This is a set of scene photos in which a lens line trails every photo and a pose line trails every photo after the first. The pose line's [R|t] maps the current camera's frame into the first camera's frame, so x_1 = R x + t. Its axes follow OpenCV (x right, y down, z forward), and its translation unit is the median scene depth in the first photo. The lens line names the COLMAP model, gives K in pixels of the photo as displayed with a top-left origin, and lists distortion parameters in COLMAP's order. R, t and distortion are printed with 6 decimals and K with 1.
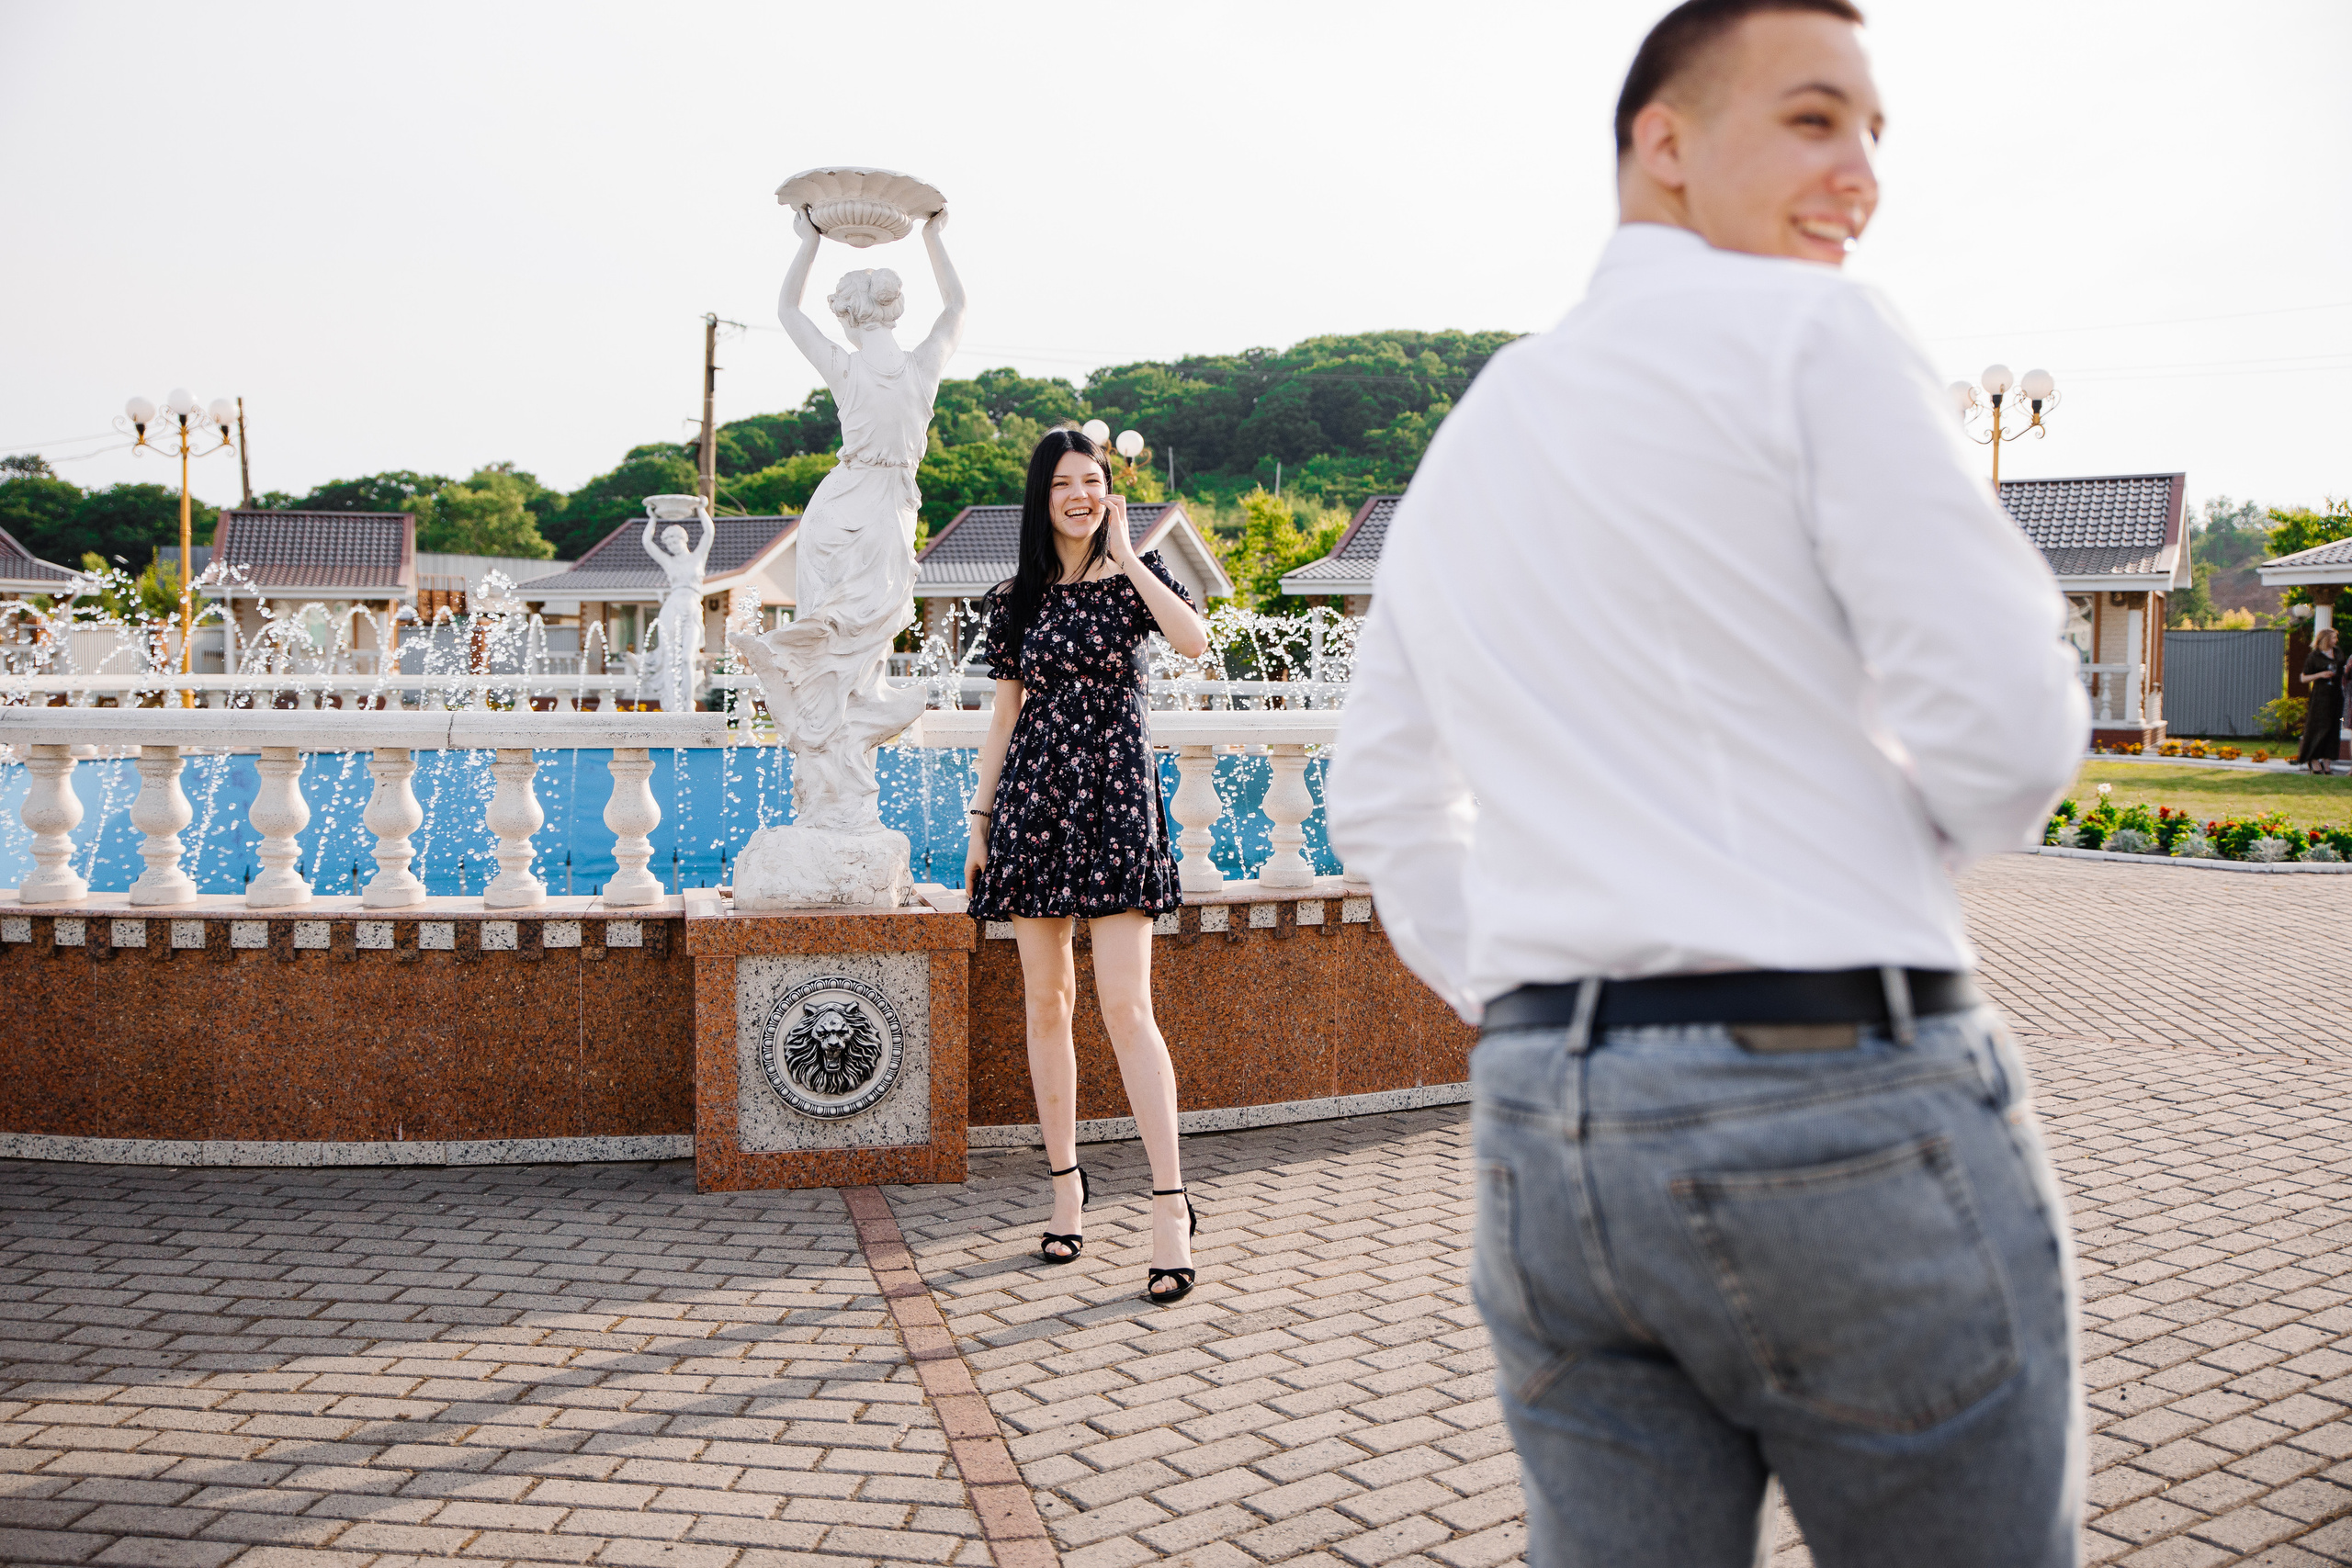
lens RADIAL K [[2173.1, 0, 1138.0], [0, 2173.1, 767.9], [0, 0, 1]] dist [-0.041081, 0.087580]
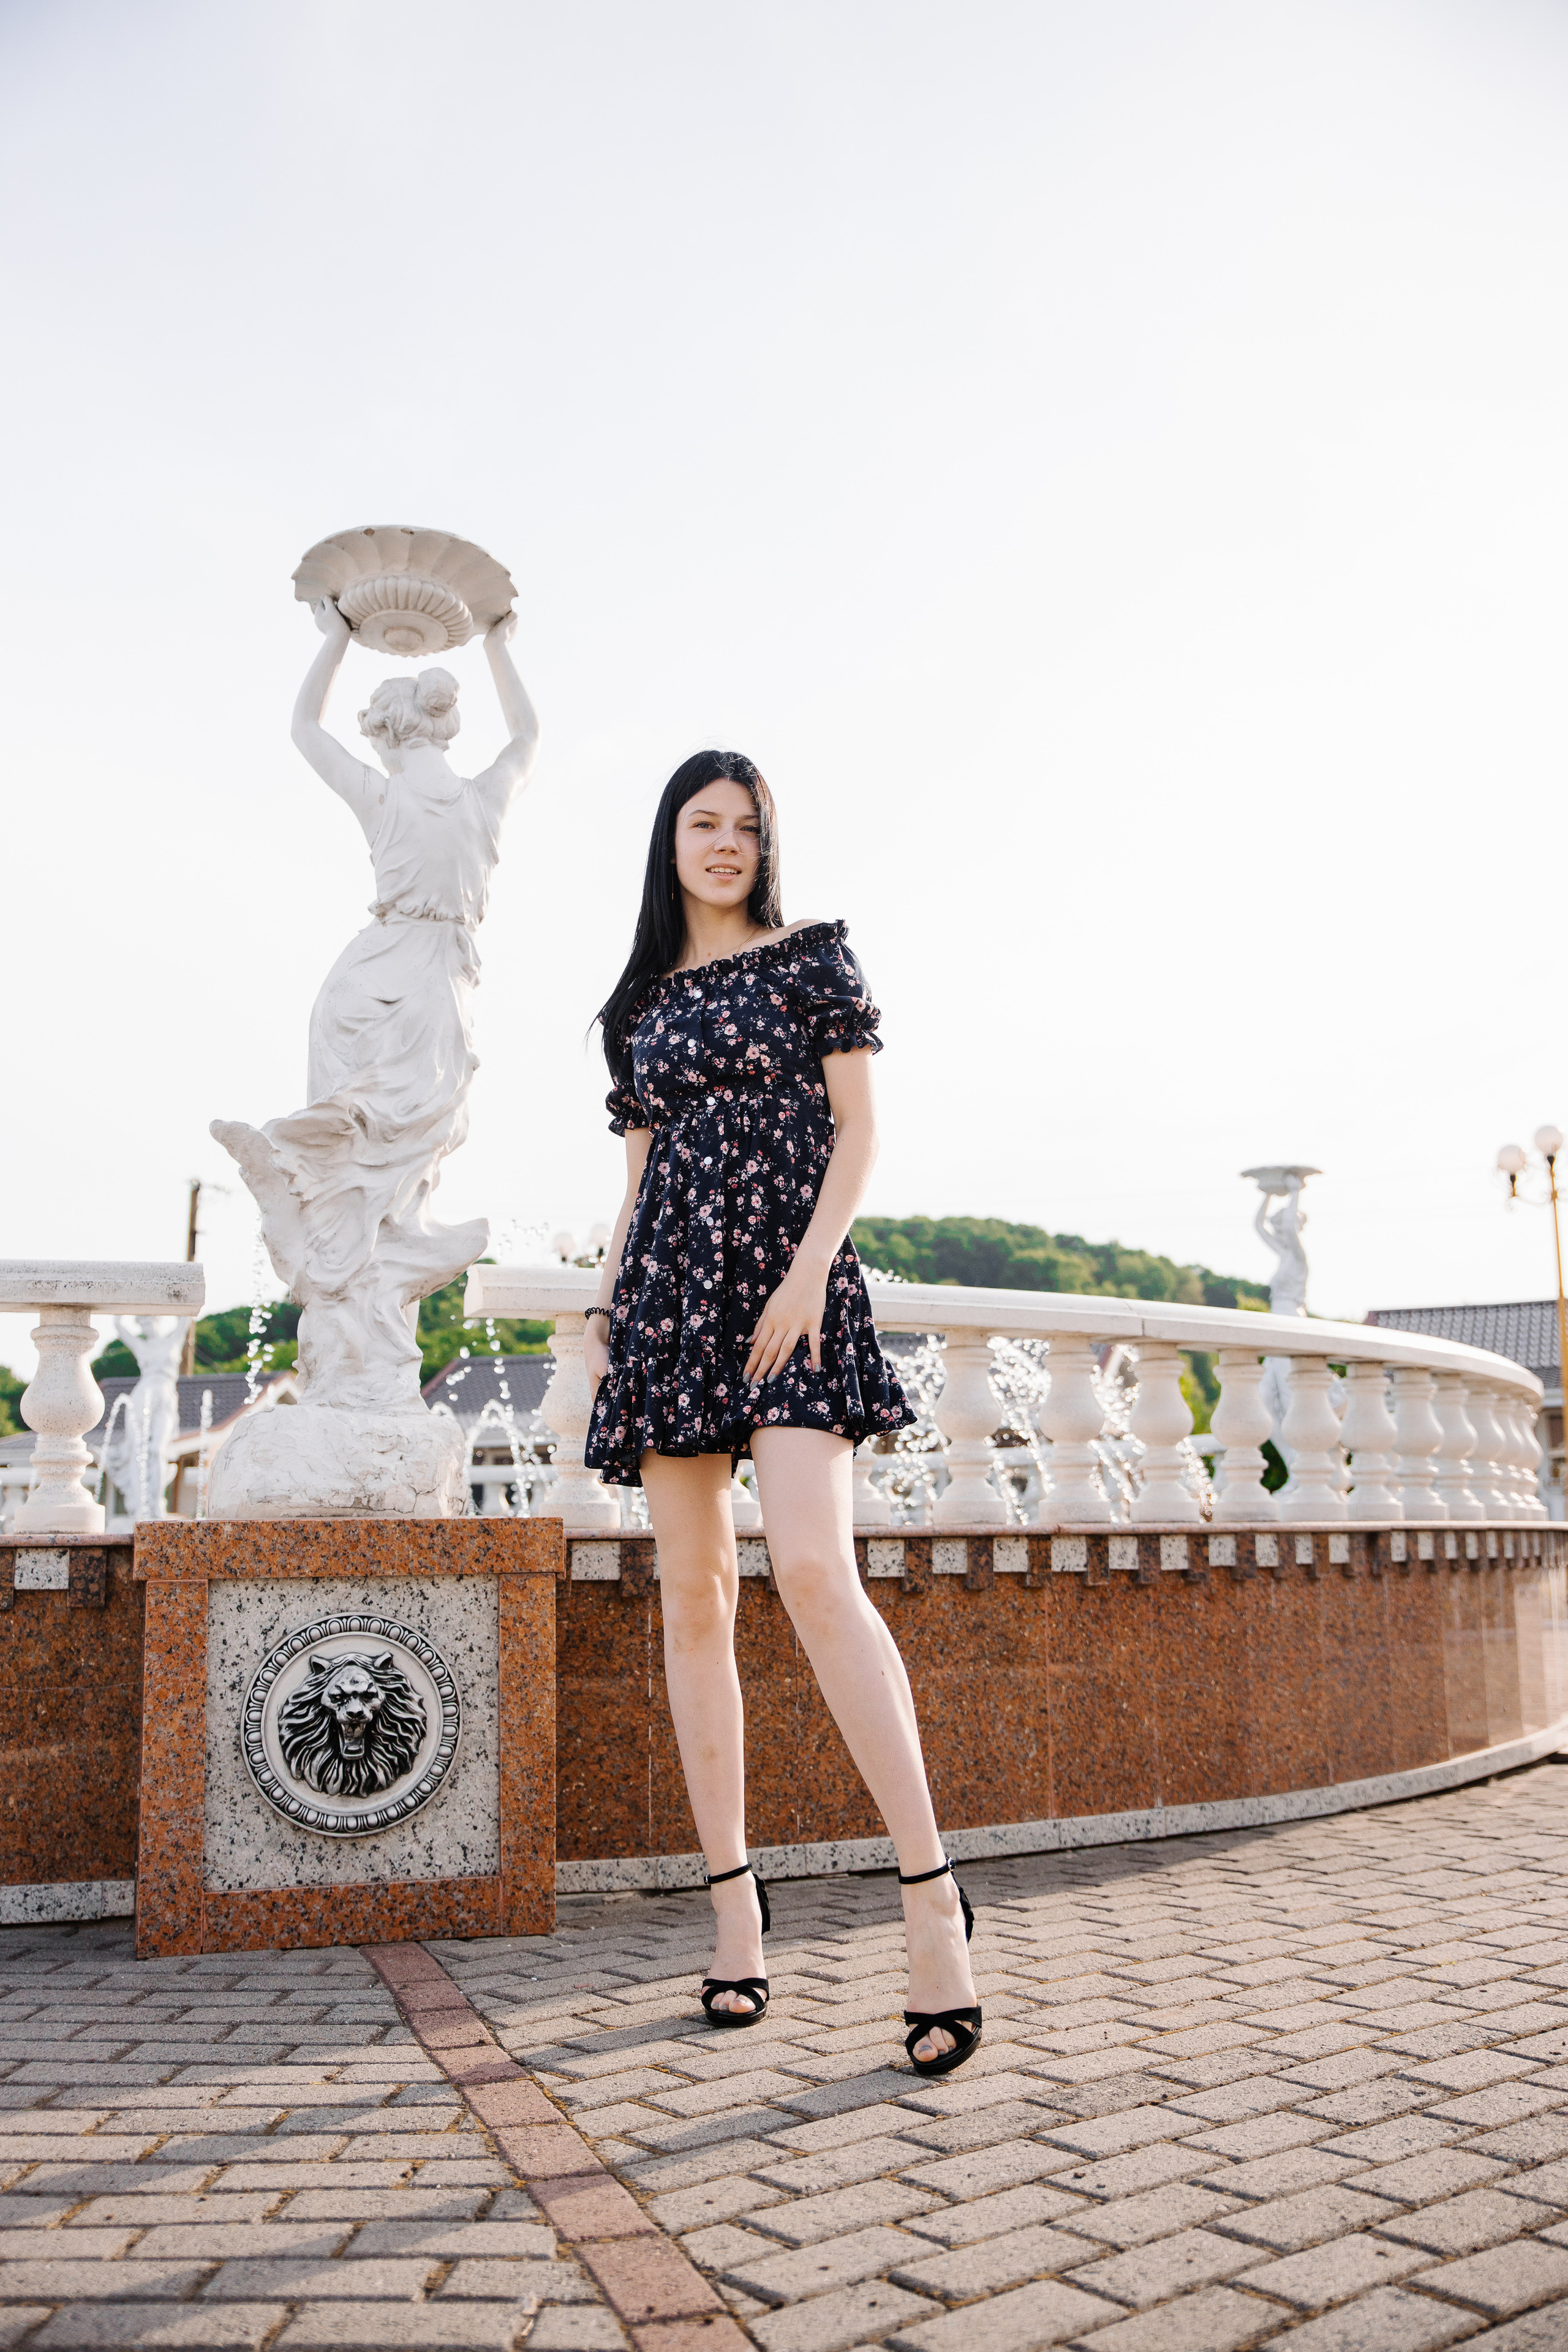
lens RADIAL K [[2171.3, 0, 770.5], [0, 2171.3, 1160.4], [0, 0, 1]] dist [-0.052817, 0.116671]
pose [[0.997531, -0.010102, 0.069503, -0.058118], [0.024954, 0.976011, -0.216286, 0.108044], [-0.065651, 0.217486, 0.973853, 0.314823]]
